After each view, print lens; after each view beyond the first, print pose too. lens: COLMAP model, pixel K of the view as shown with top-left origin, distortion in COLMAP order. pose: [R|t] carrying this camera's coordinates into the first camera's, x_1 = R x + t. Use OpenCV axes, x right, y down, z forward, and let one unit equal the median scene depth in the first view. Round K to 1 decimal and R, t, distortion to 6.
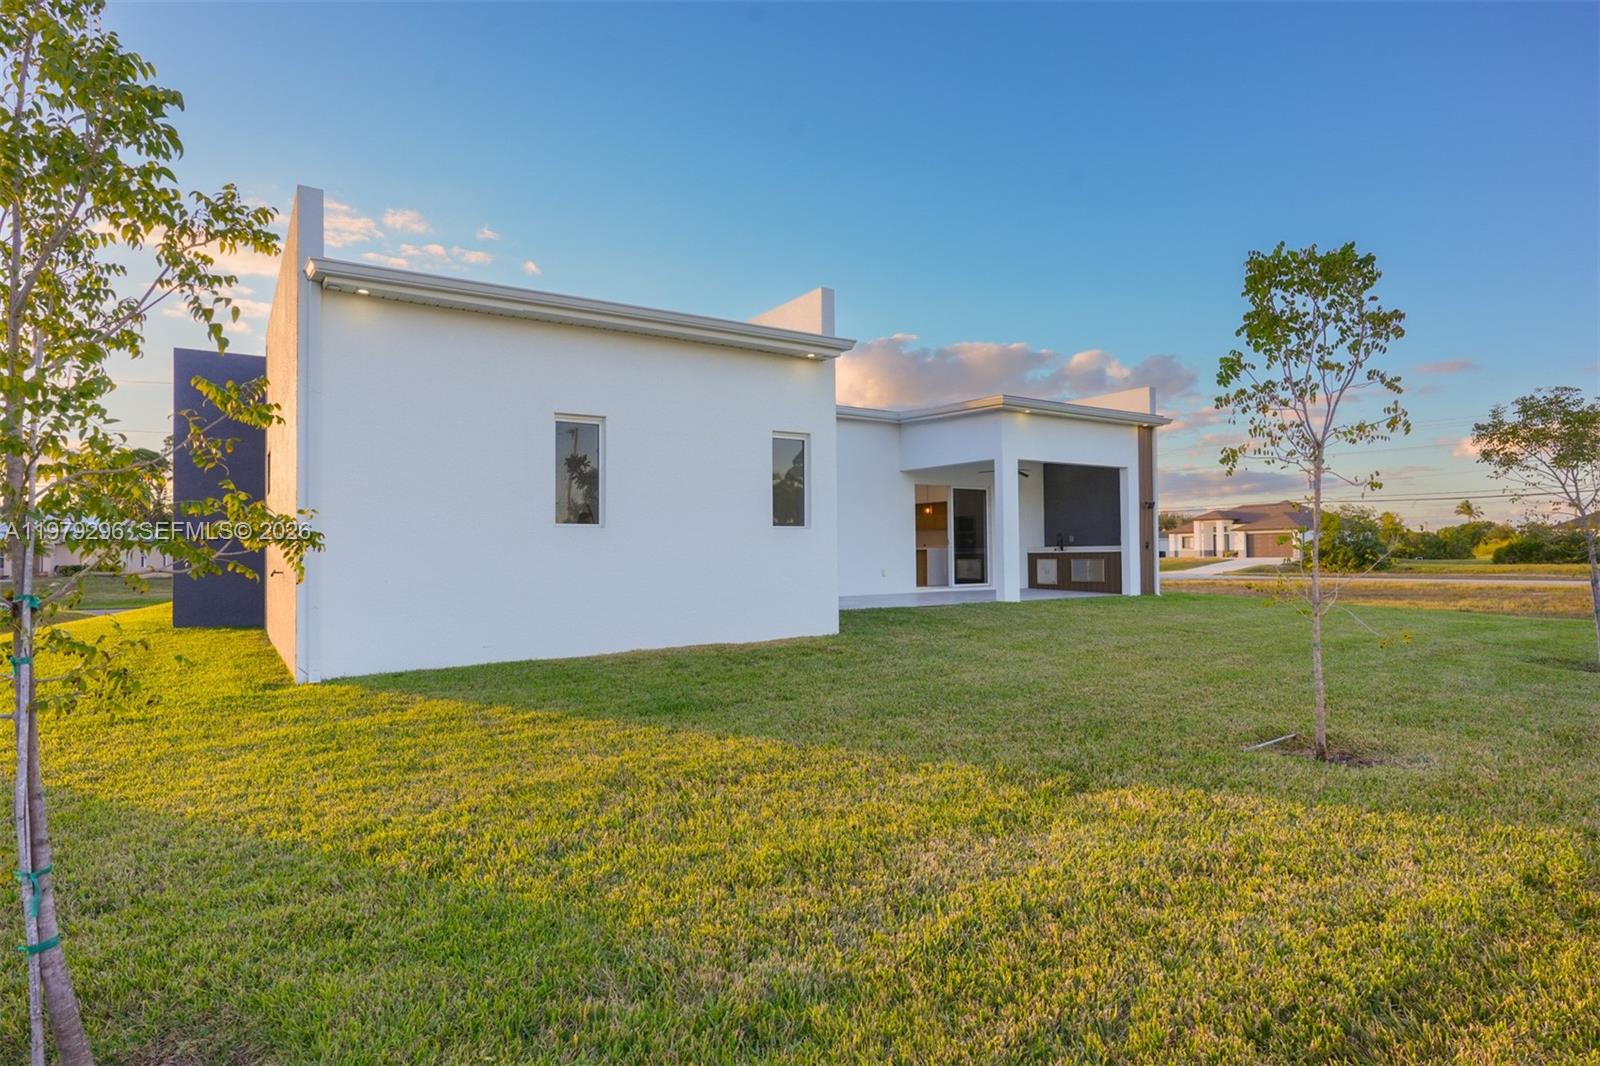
lens RADIAL K [[873.7, 0, 794.4], [0, 873.7, 533.3], [0, 0, 1]] dist [-0.027995, -0.000105]
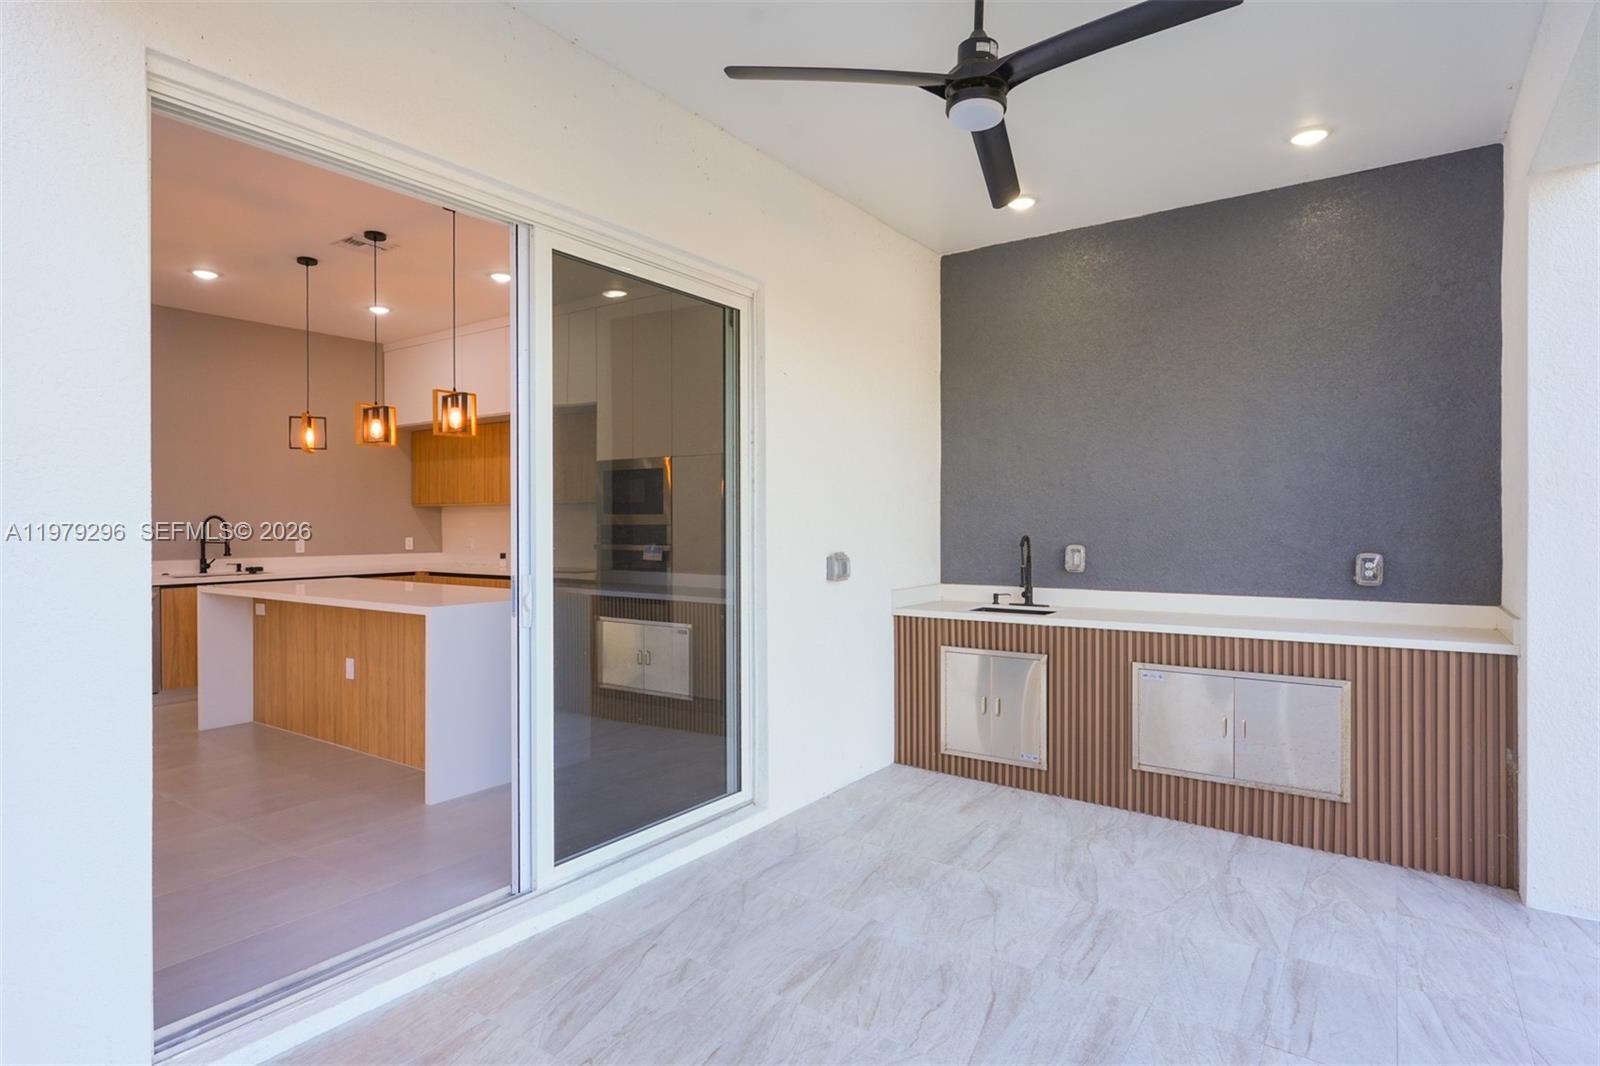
lens RADIAL K [[854.5, 0, 800.0], [0, 854.5, 533.0], [0, 0, 1]] dist [-0.004075, -0.000417]
pose [[0.928131, 0.004010, 0.372231, 0.173503], [-0.016924, 0.999363, 0.031433, -0.007118], [-0.371868, -0.035474, 0.927608, 0.877314]]
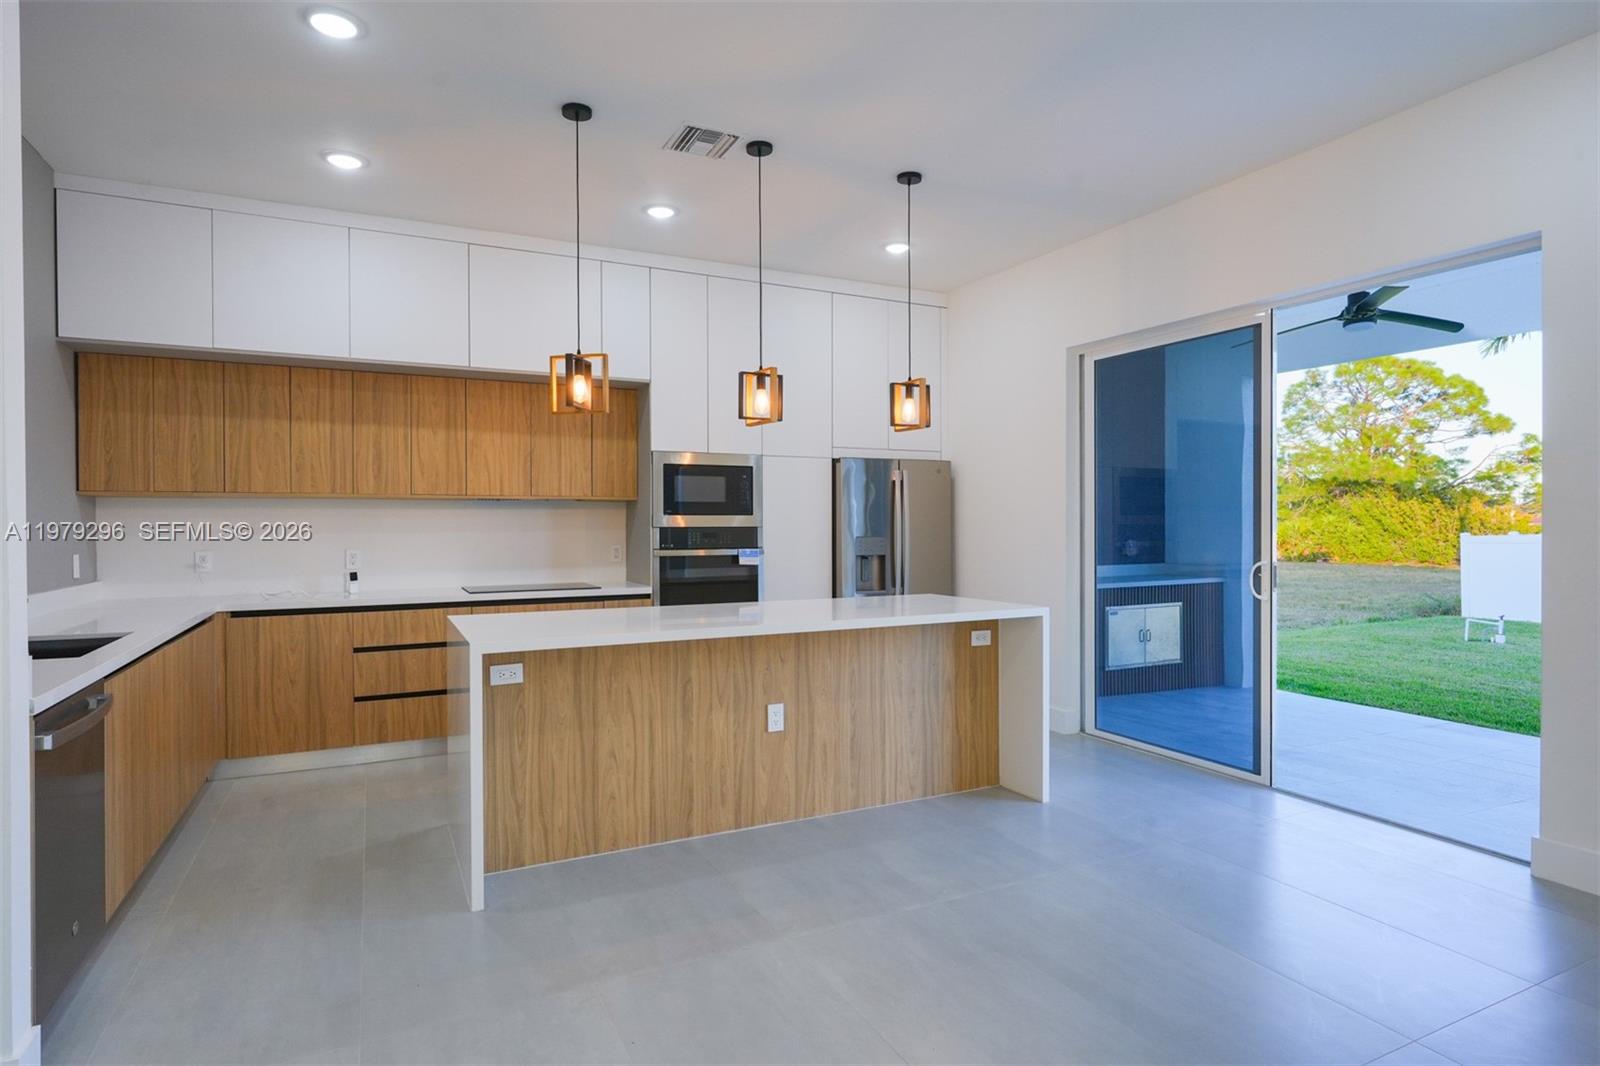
lens RADIAL K [[863.1, 0, 800.0], [0, 863.1, 533.0], [0, 0, 1]] dist [-0.000787, 0.000057]
pose [[0.130453, -0.003575, 0.991448, -0.044010], [-0.022330, 0.999729, 0.006543, 0.000372], [-0.991203, -0.022993, 0.130338, 1.127523]]
